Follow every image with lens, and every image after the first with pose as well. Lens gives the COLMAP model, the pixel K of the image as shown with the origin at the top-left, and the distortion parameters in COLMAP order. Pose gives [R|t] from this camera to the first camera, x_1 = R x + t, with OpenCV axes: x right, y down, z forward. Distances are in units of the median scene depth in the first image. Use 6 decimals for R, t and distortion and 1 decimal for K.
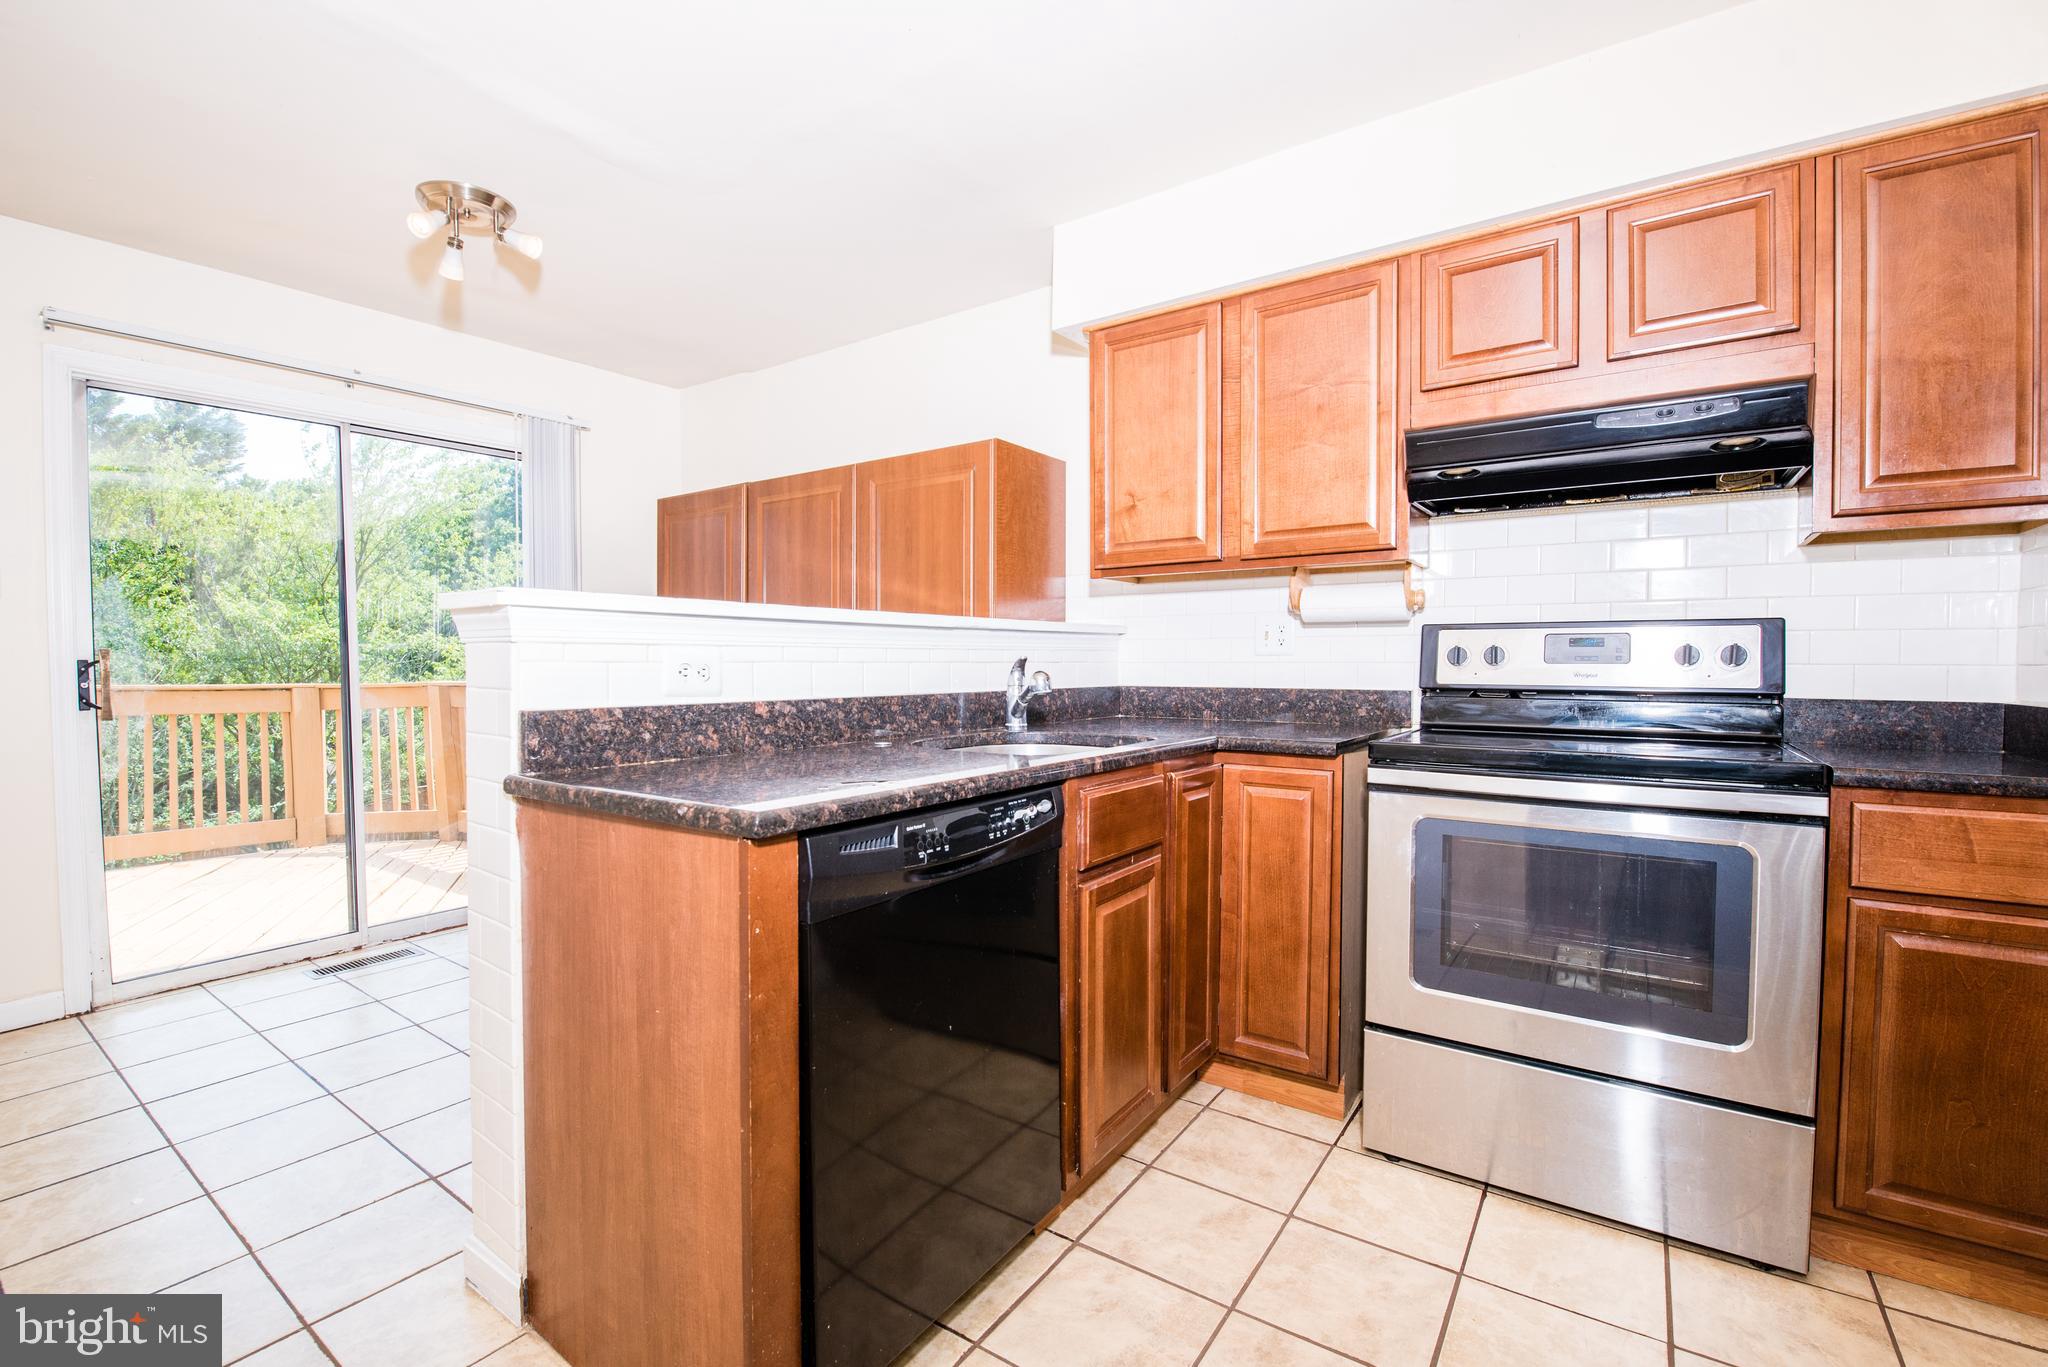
lens RADIAL K [[886.1, 0, 1016.3], [0, 886.1, 680.6], [0, 0, 1]] dist [-0.001939, -0.000153]
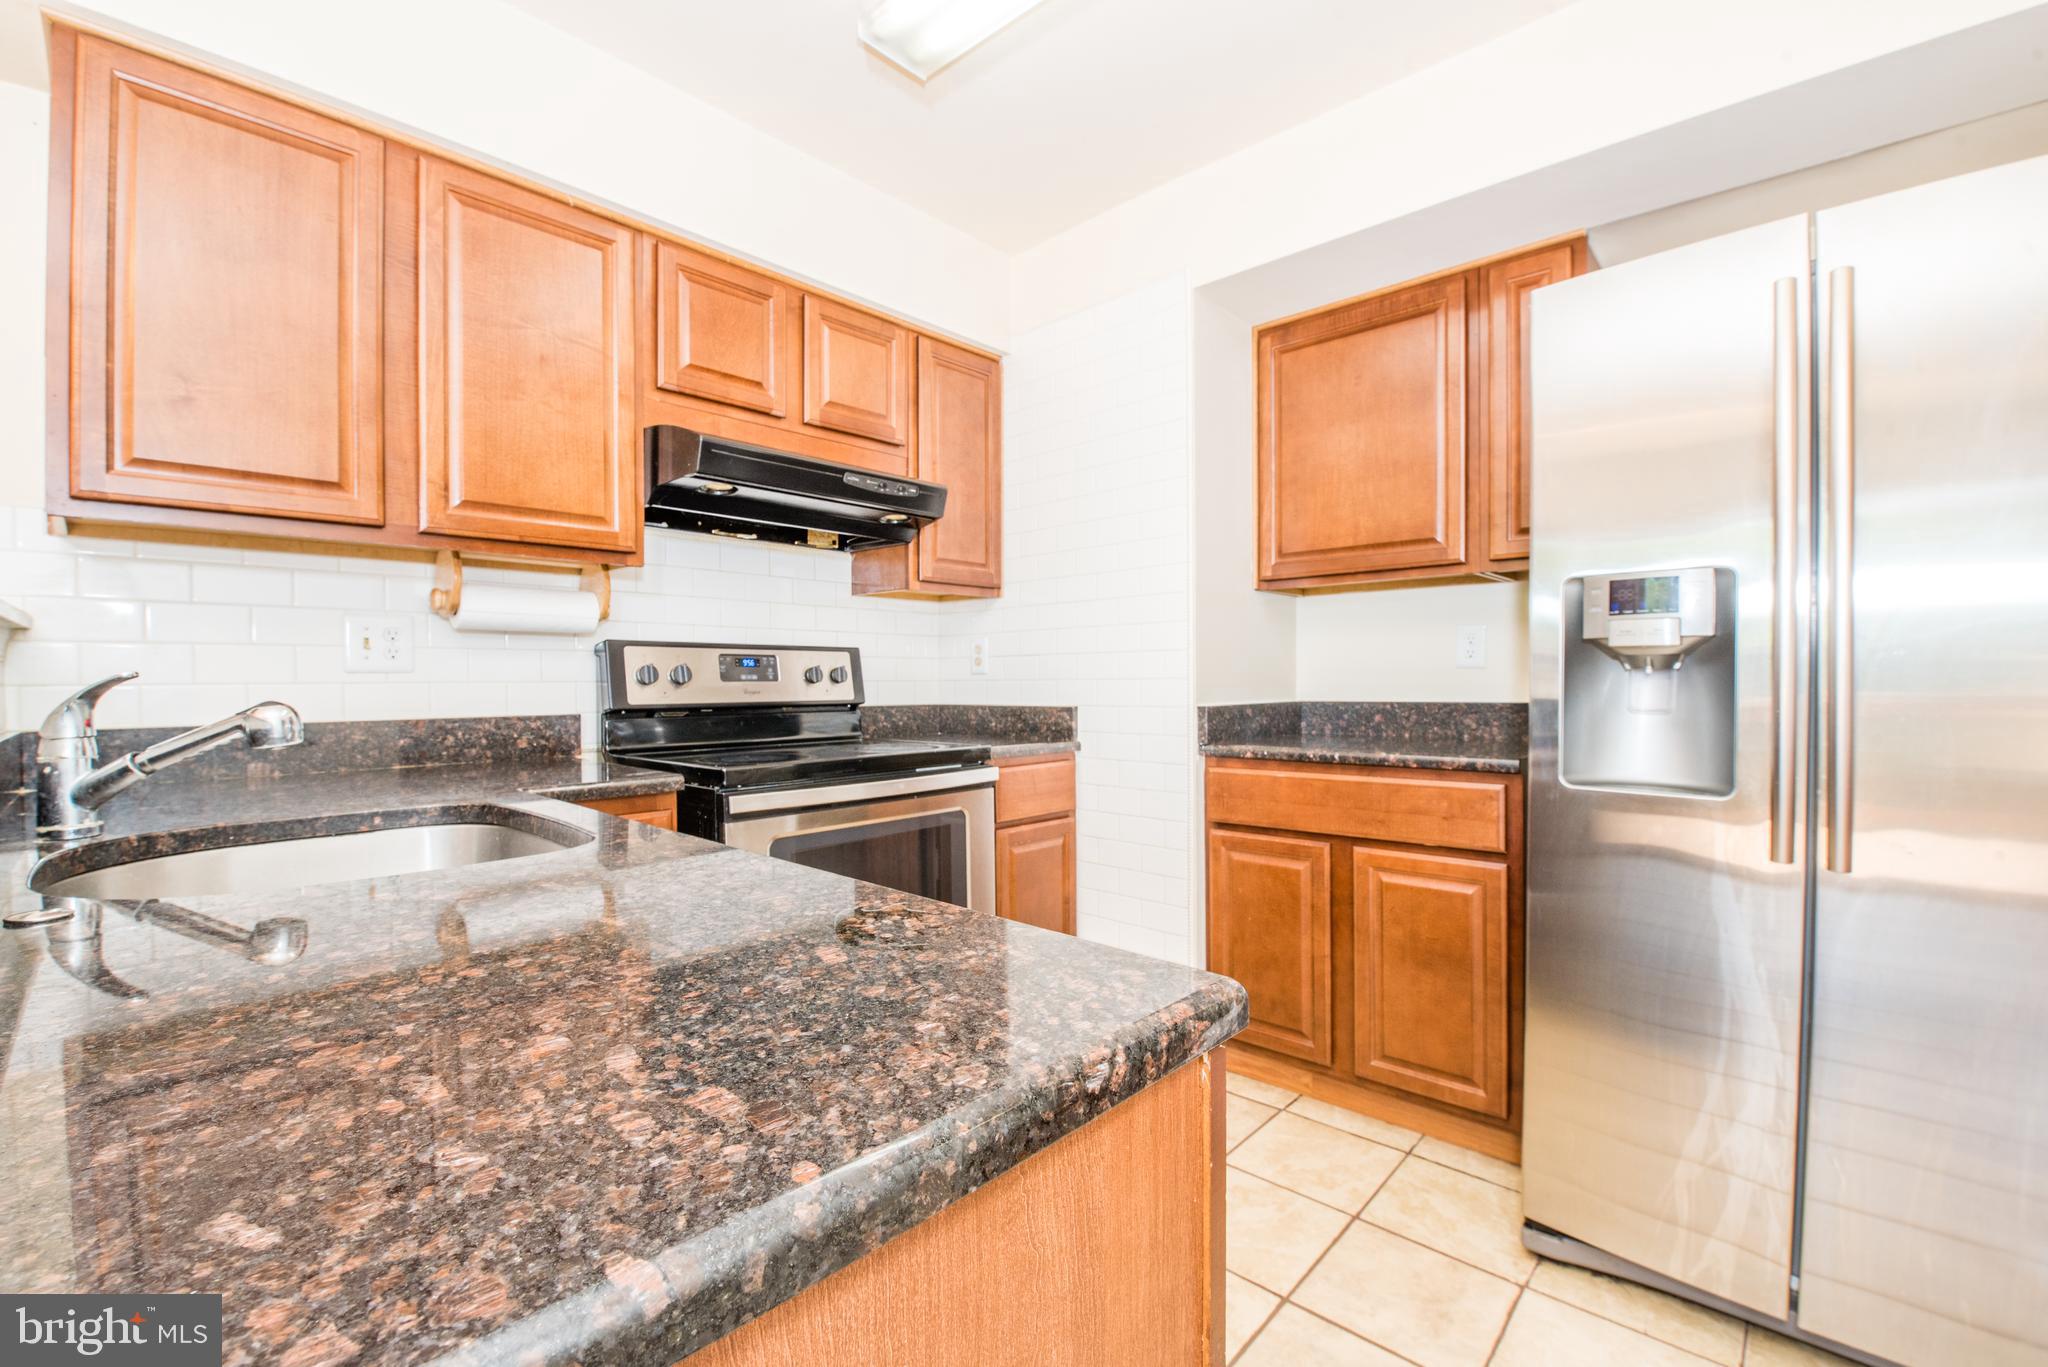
lens RADIAL K [[886.1, 0, 1016.3], [0, 886.1, 680.6], [0, 0, 1]] dist [-0.001939, -0.000153]
pose [[0.143139, -0.000914, 0.989702, -0.396881], [0.028193, 0.999598, -0.003154, -0.007508], [-0.989301, 0.028354, 0.143107, 0.497469]]
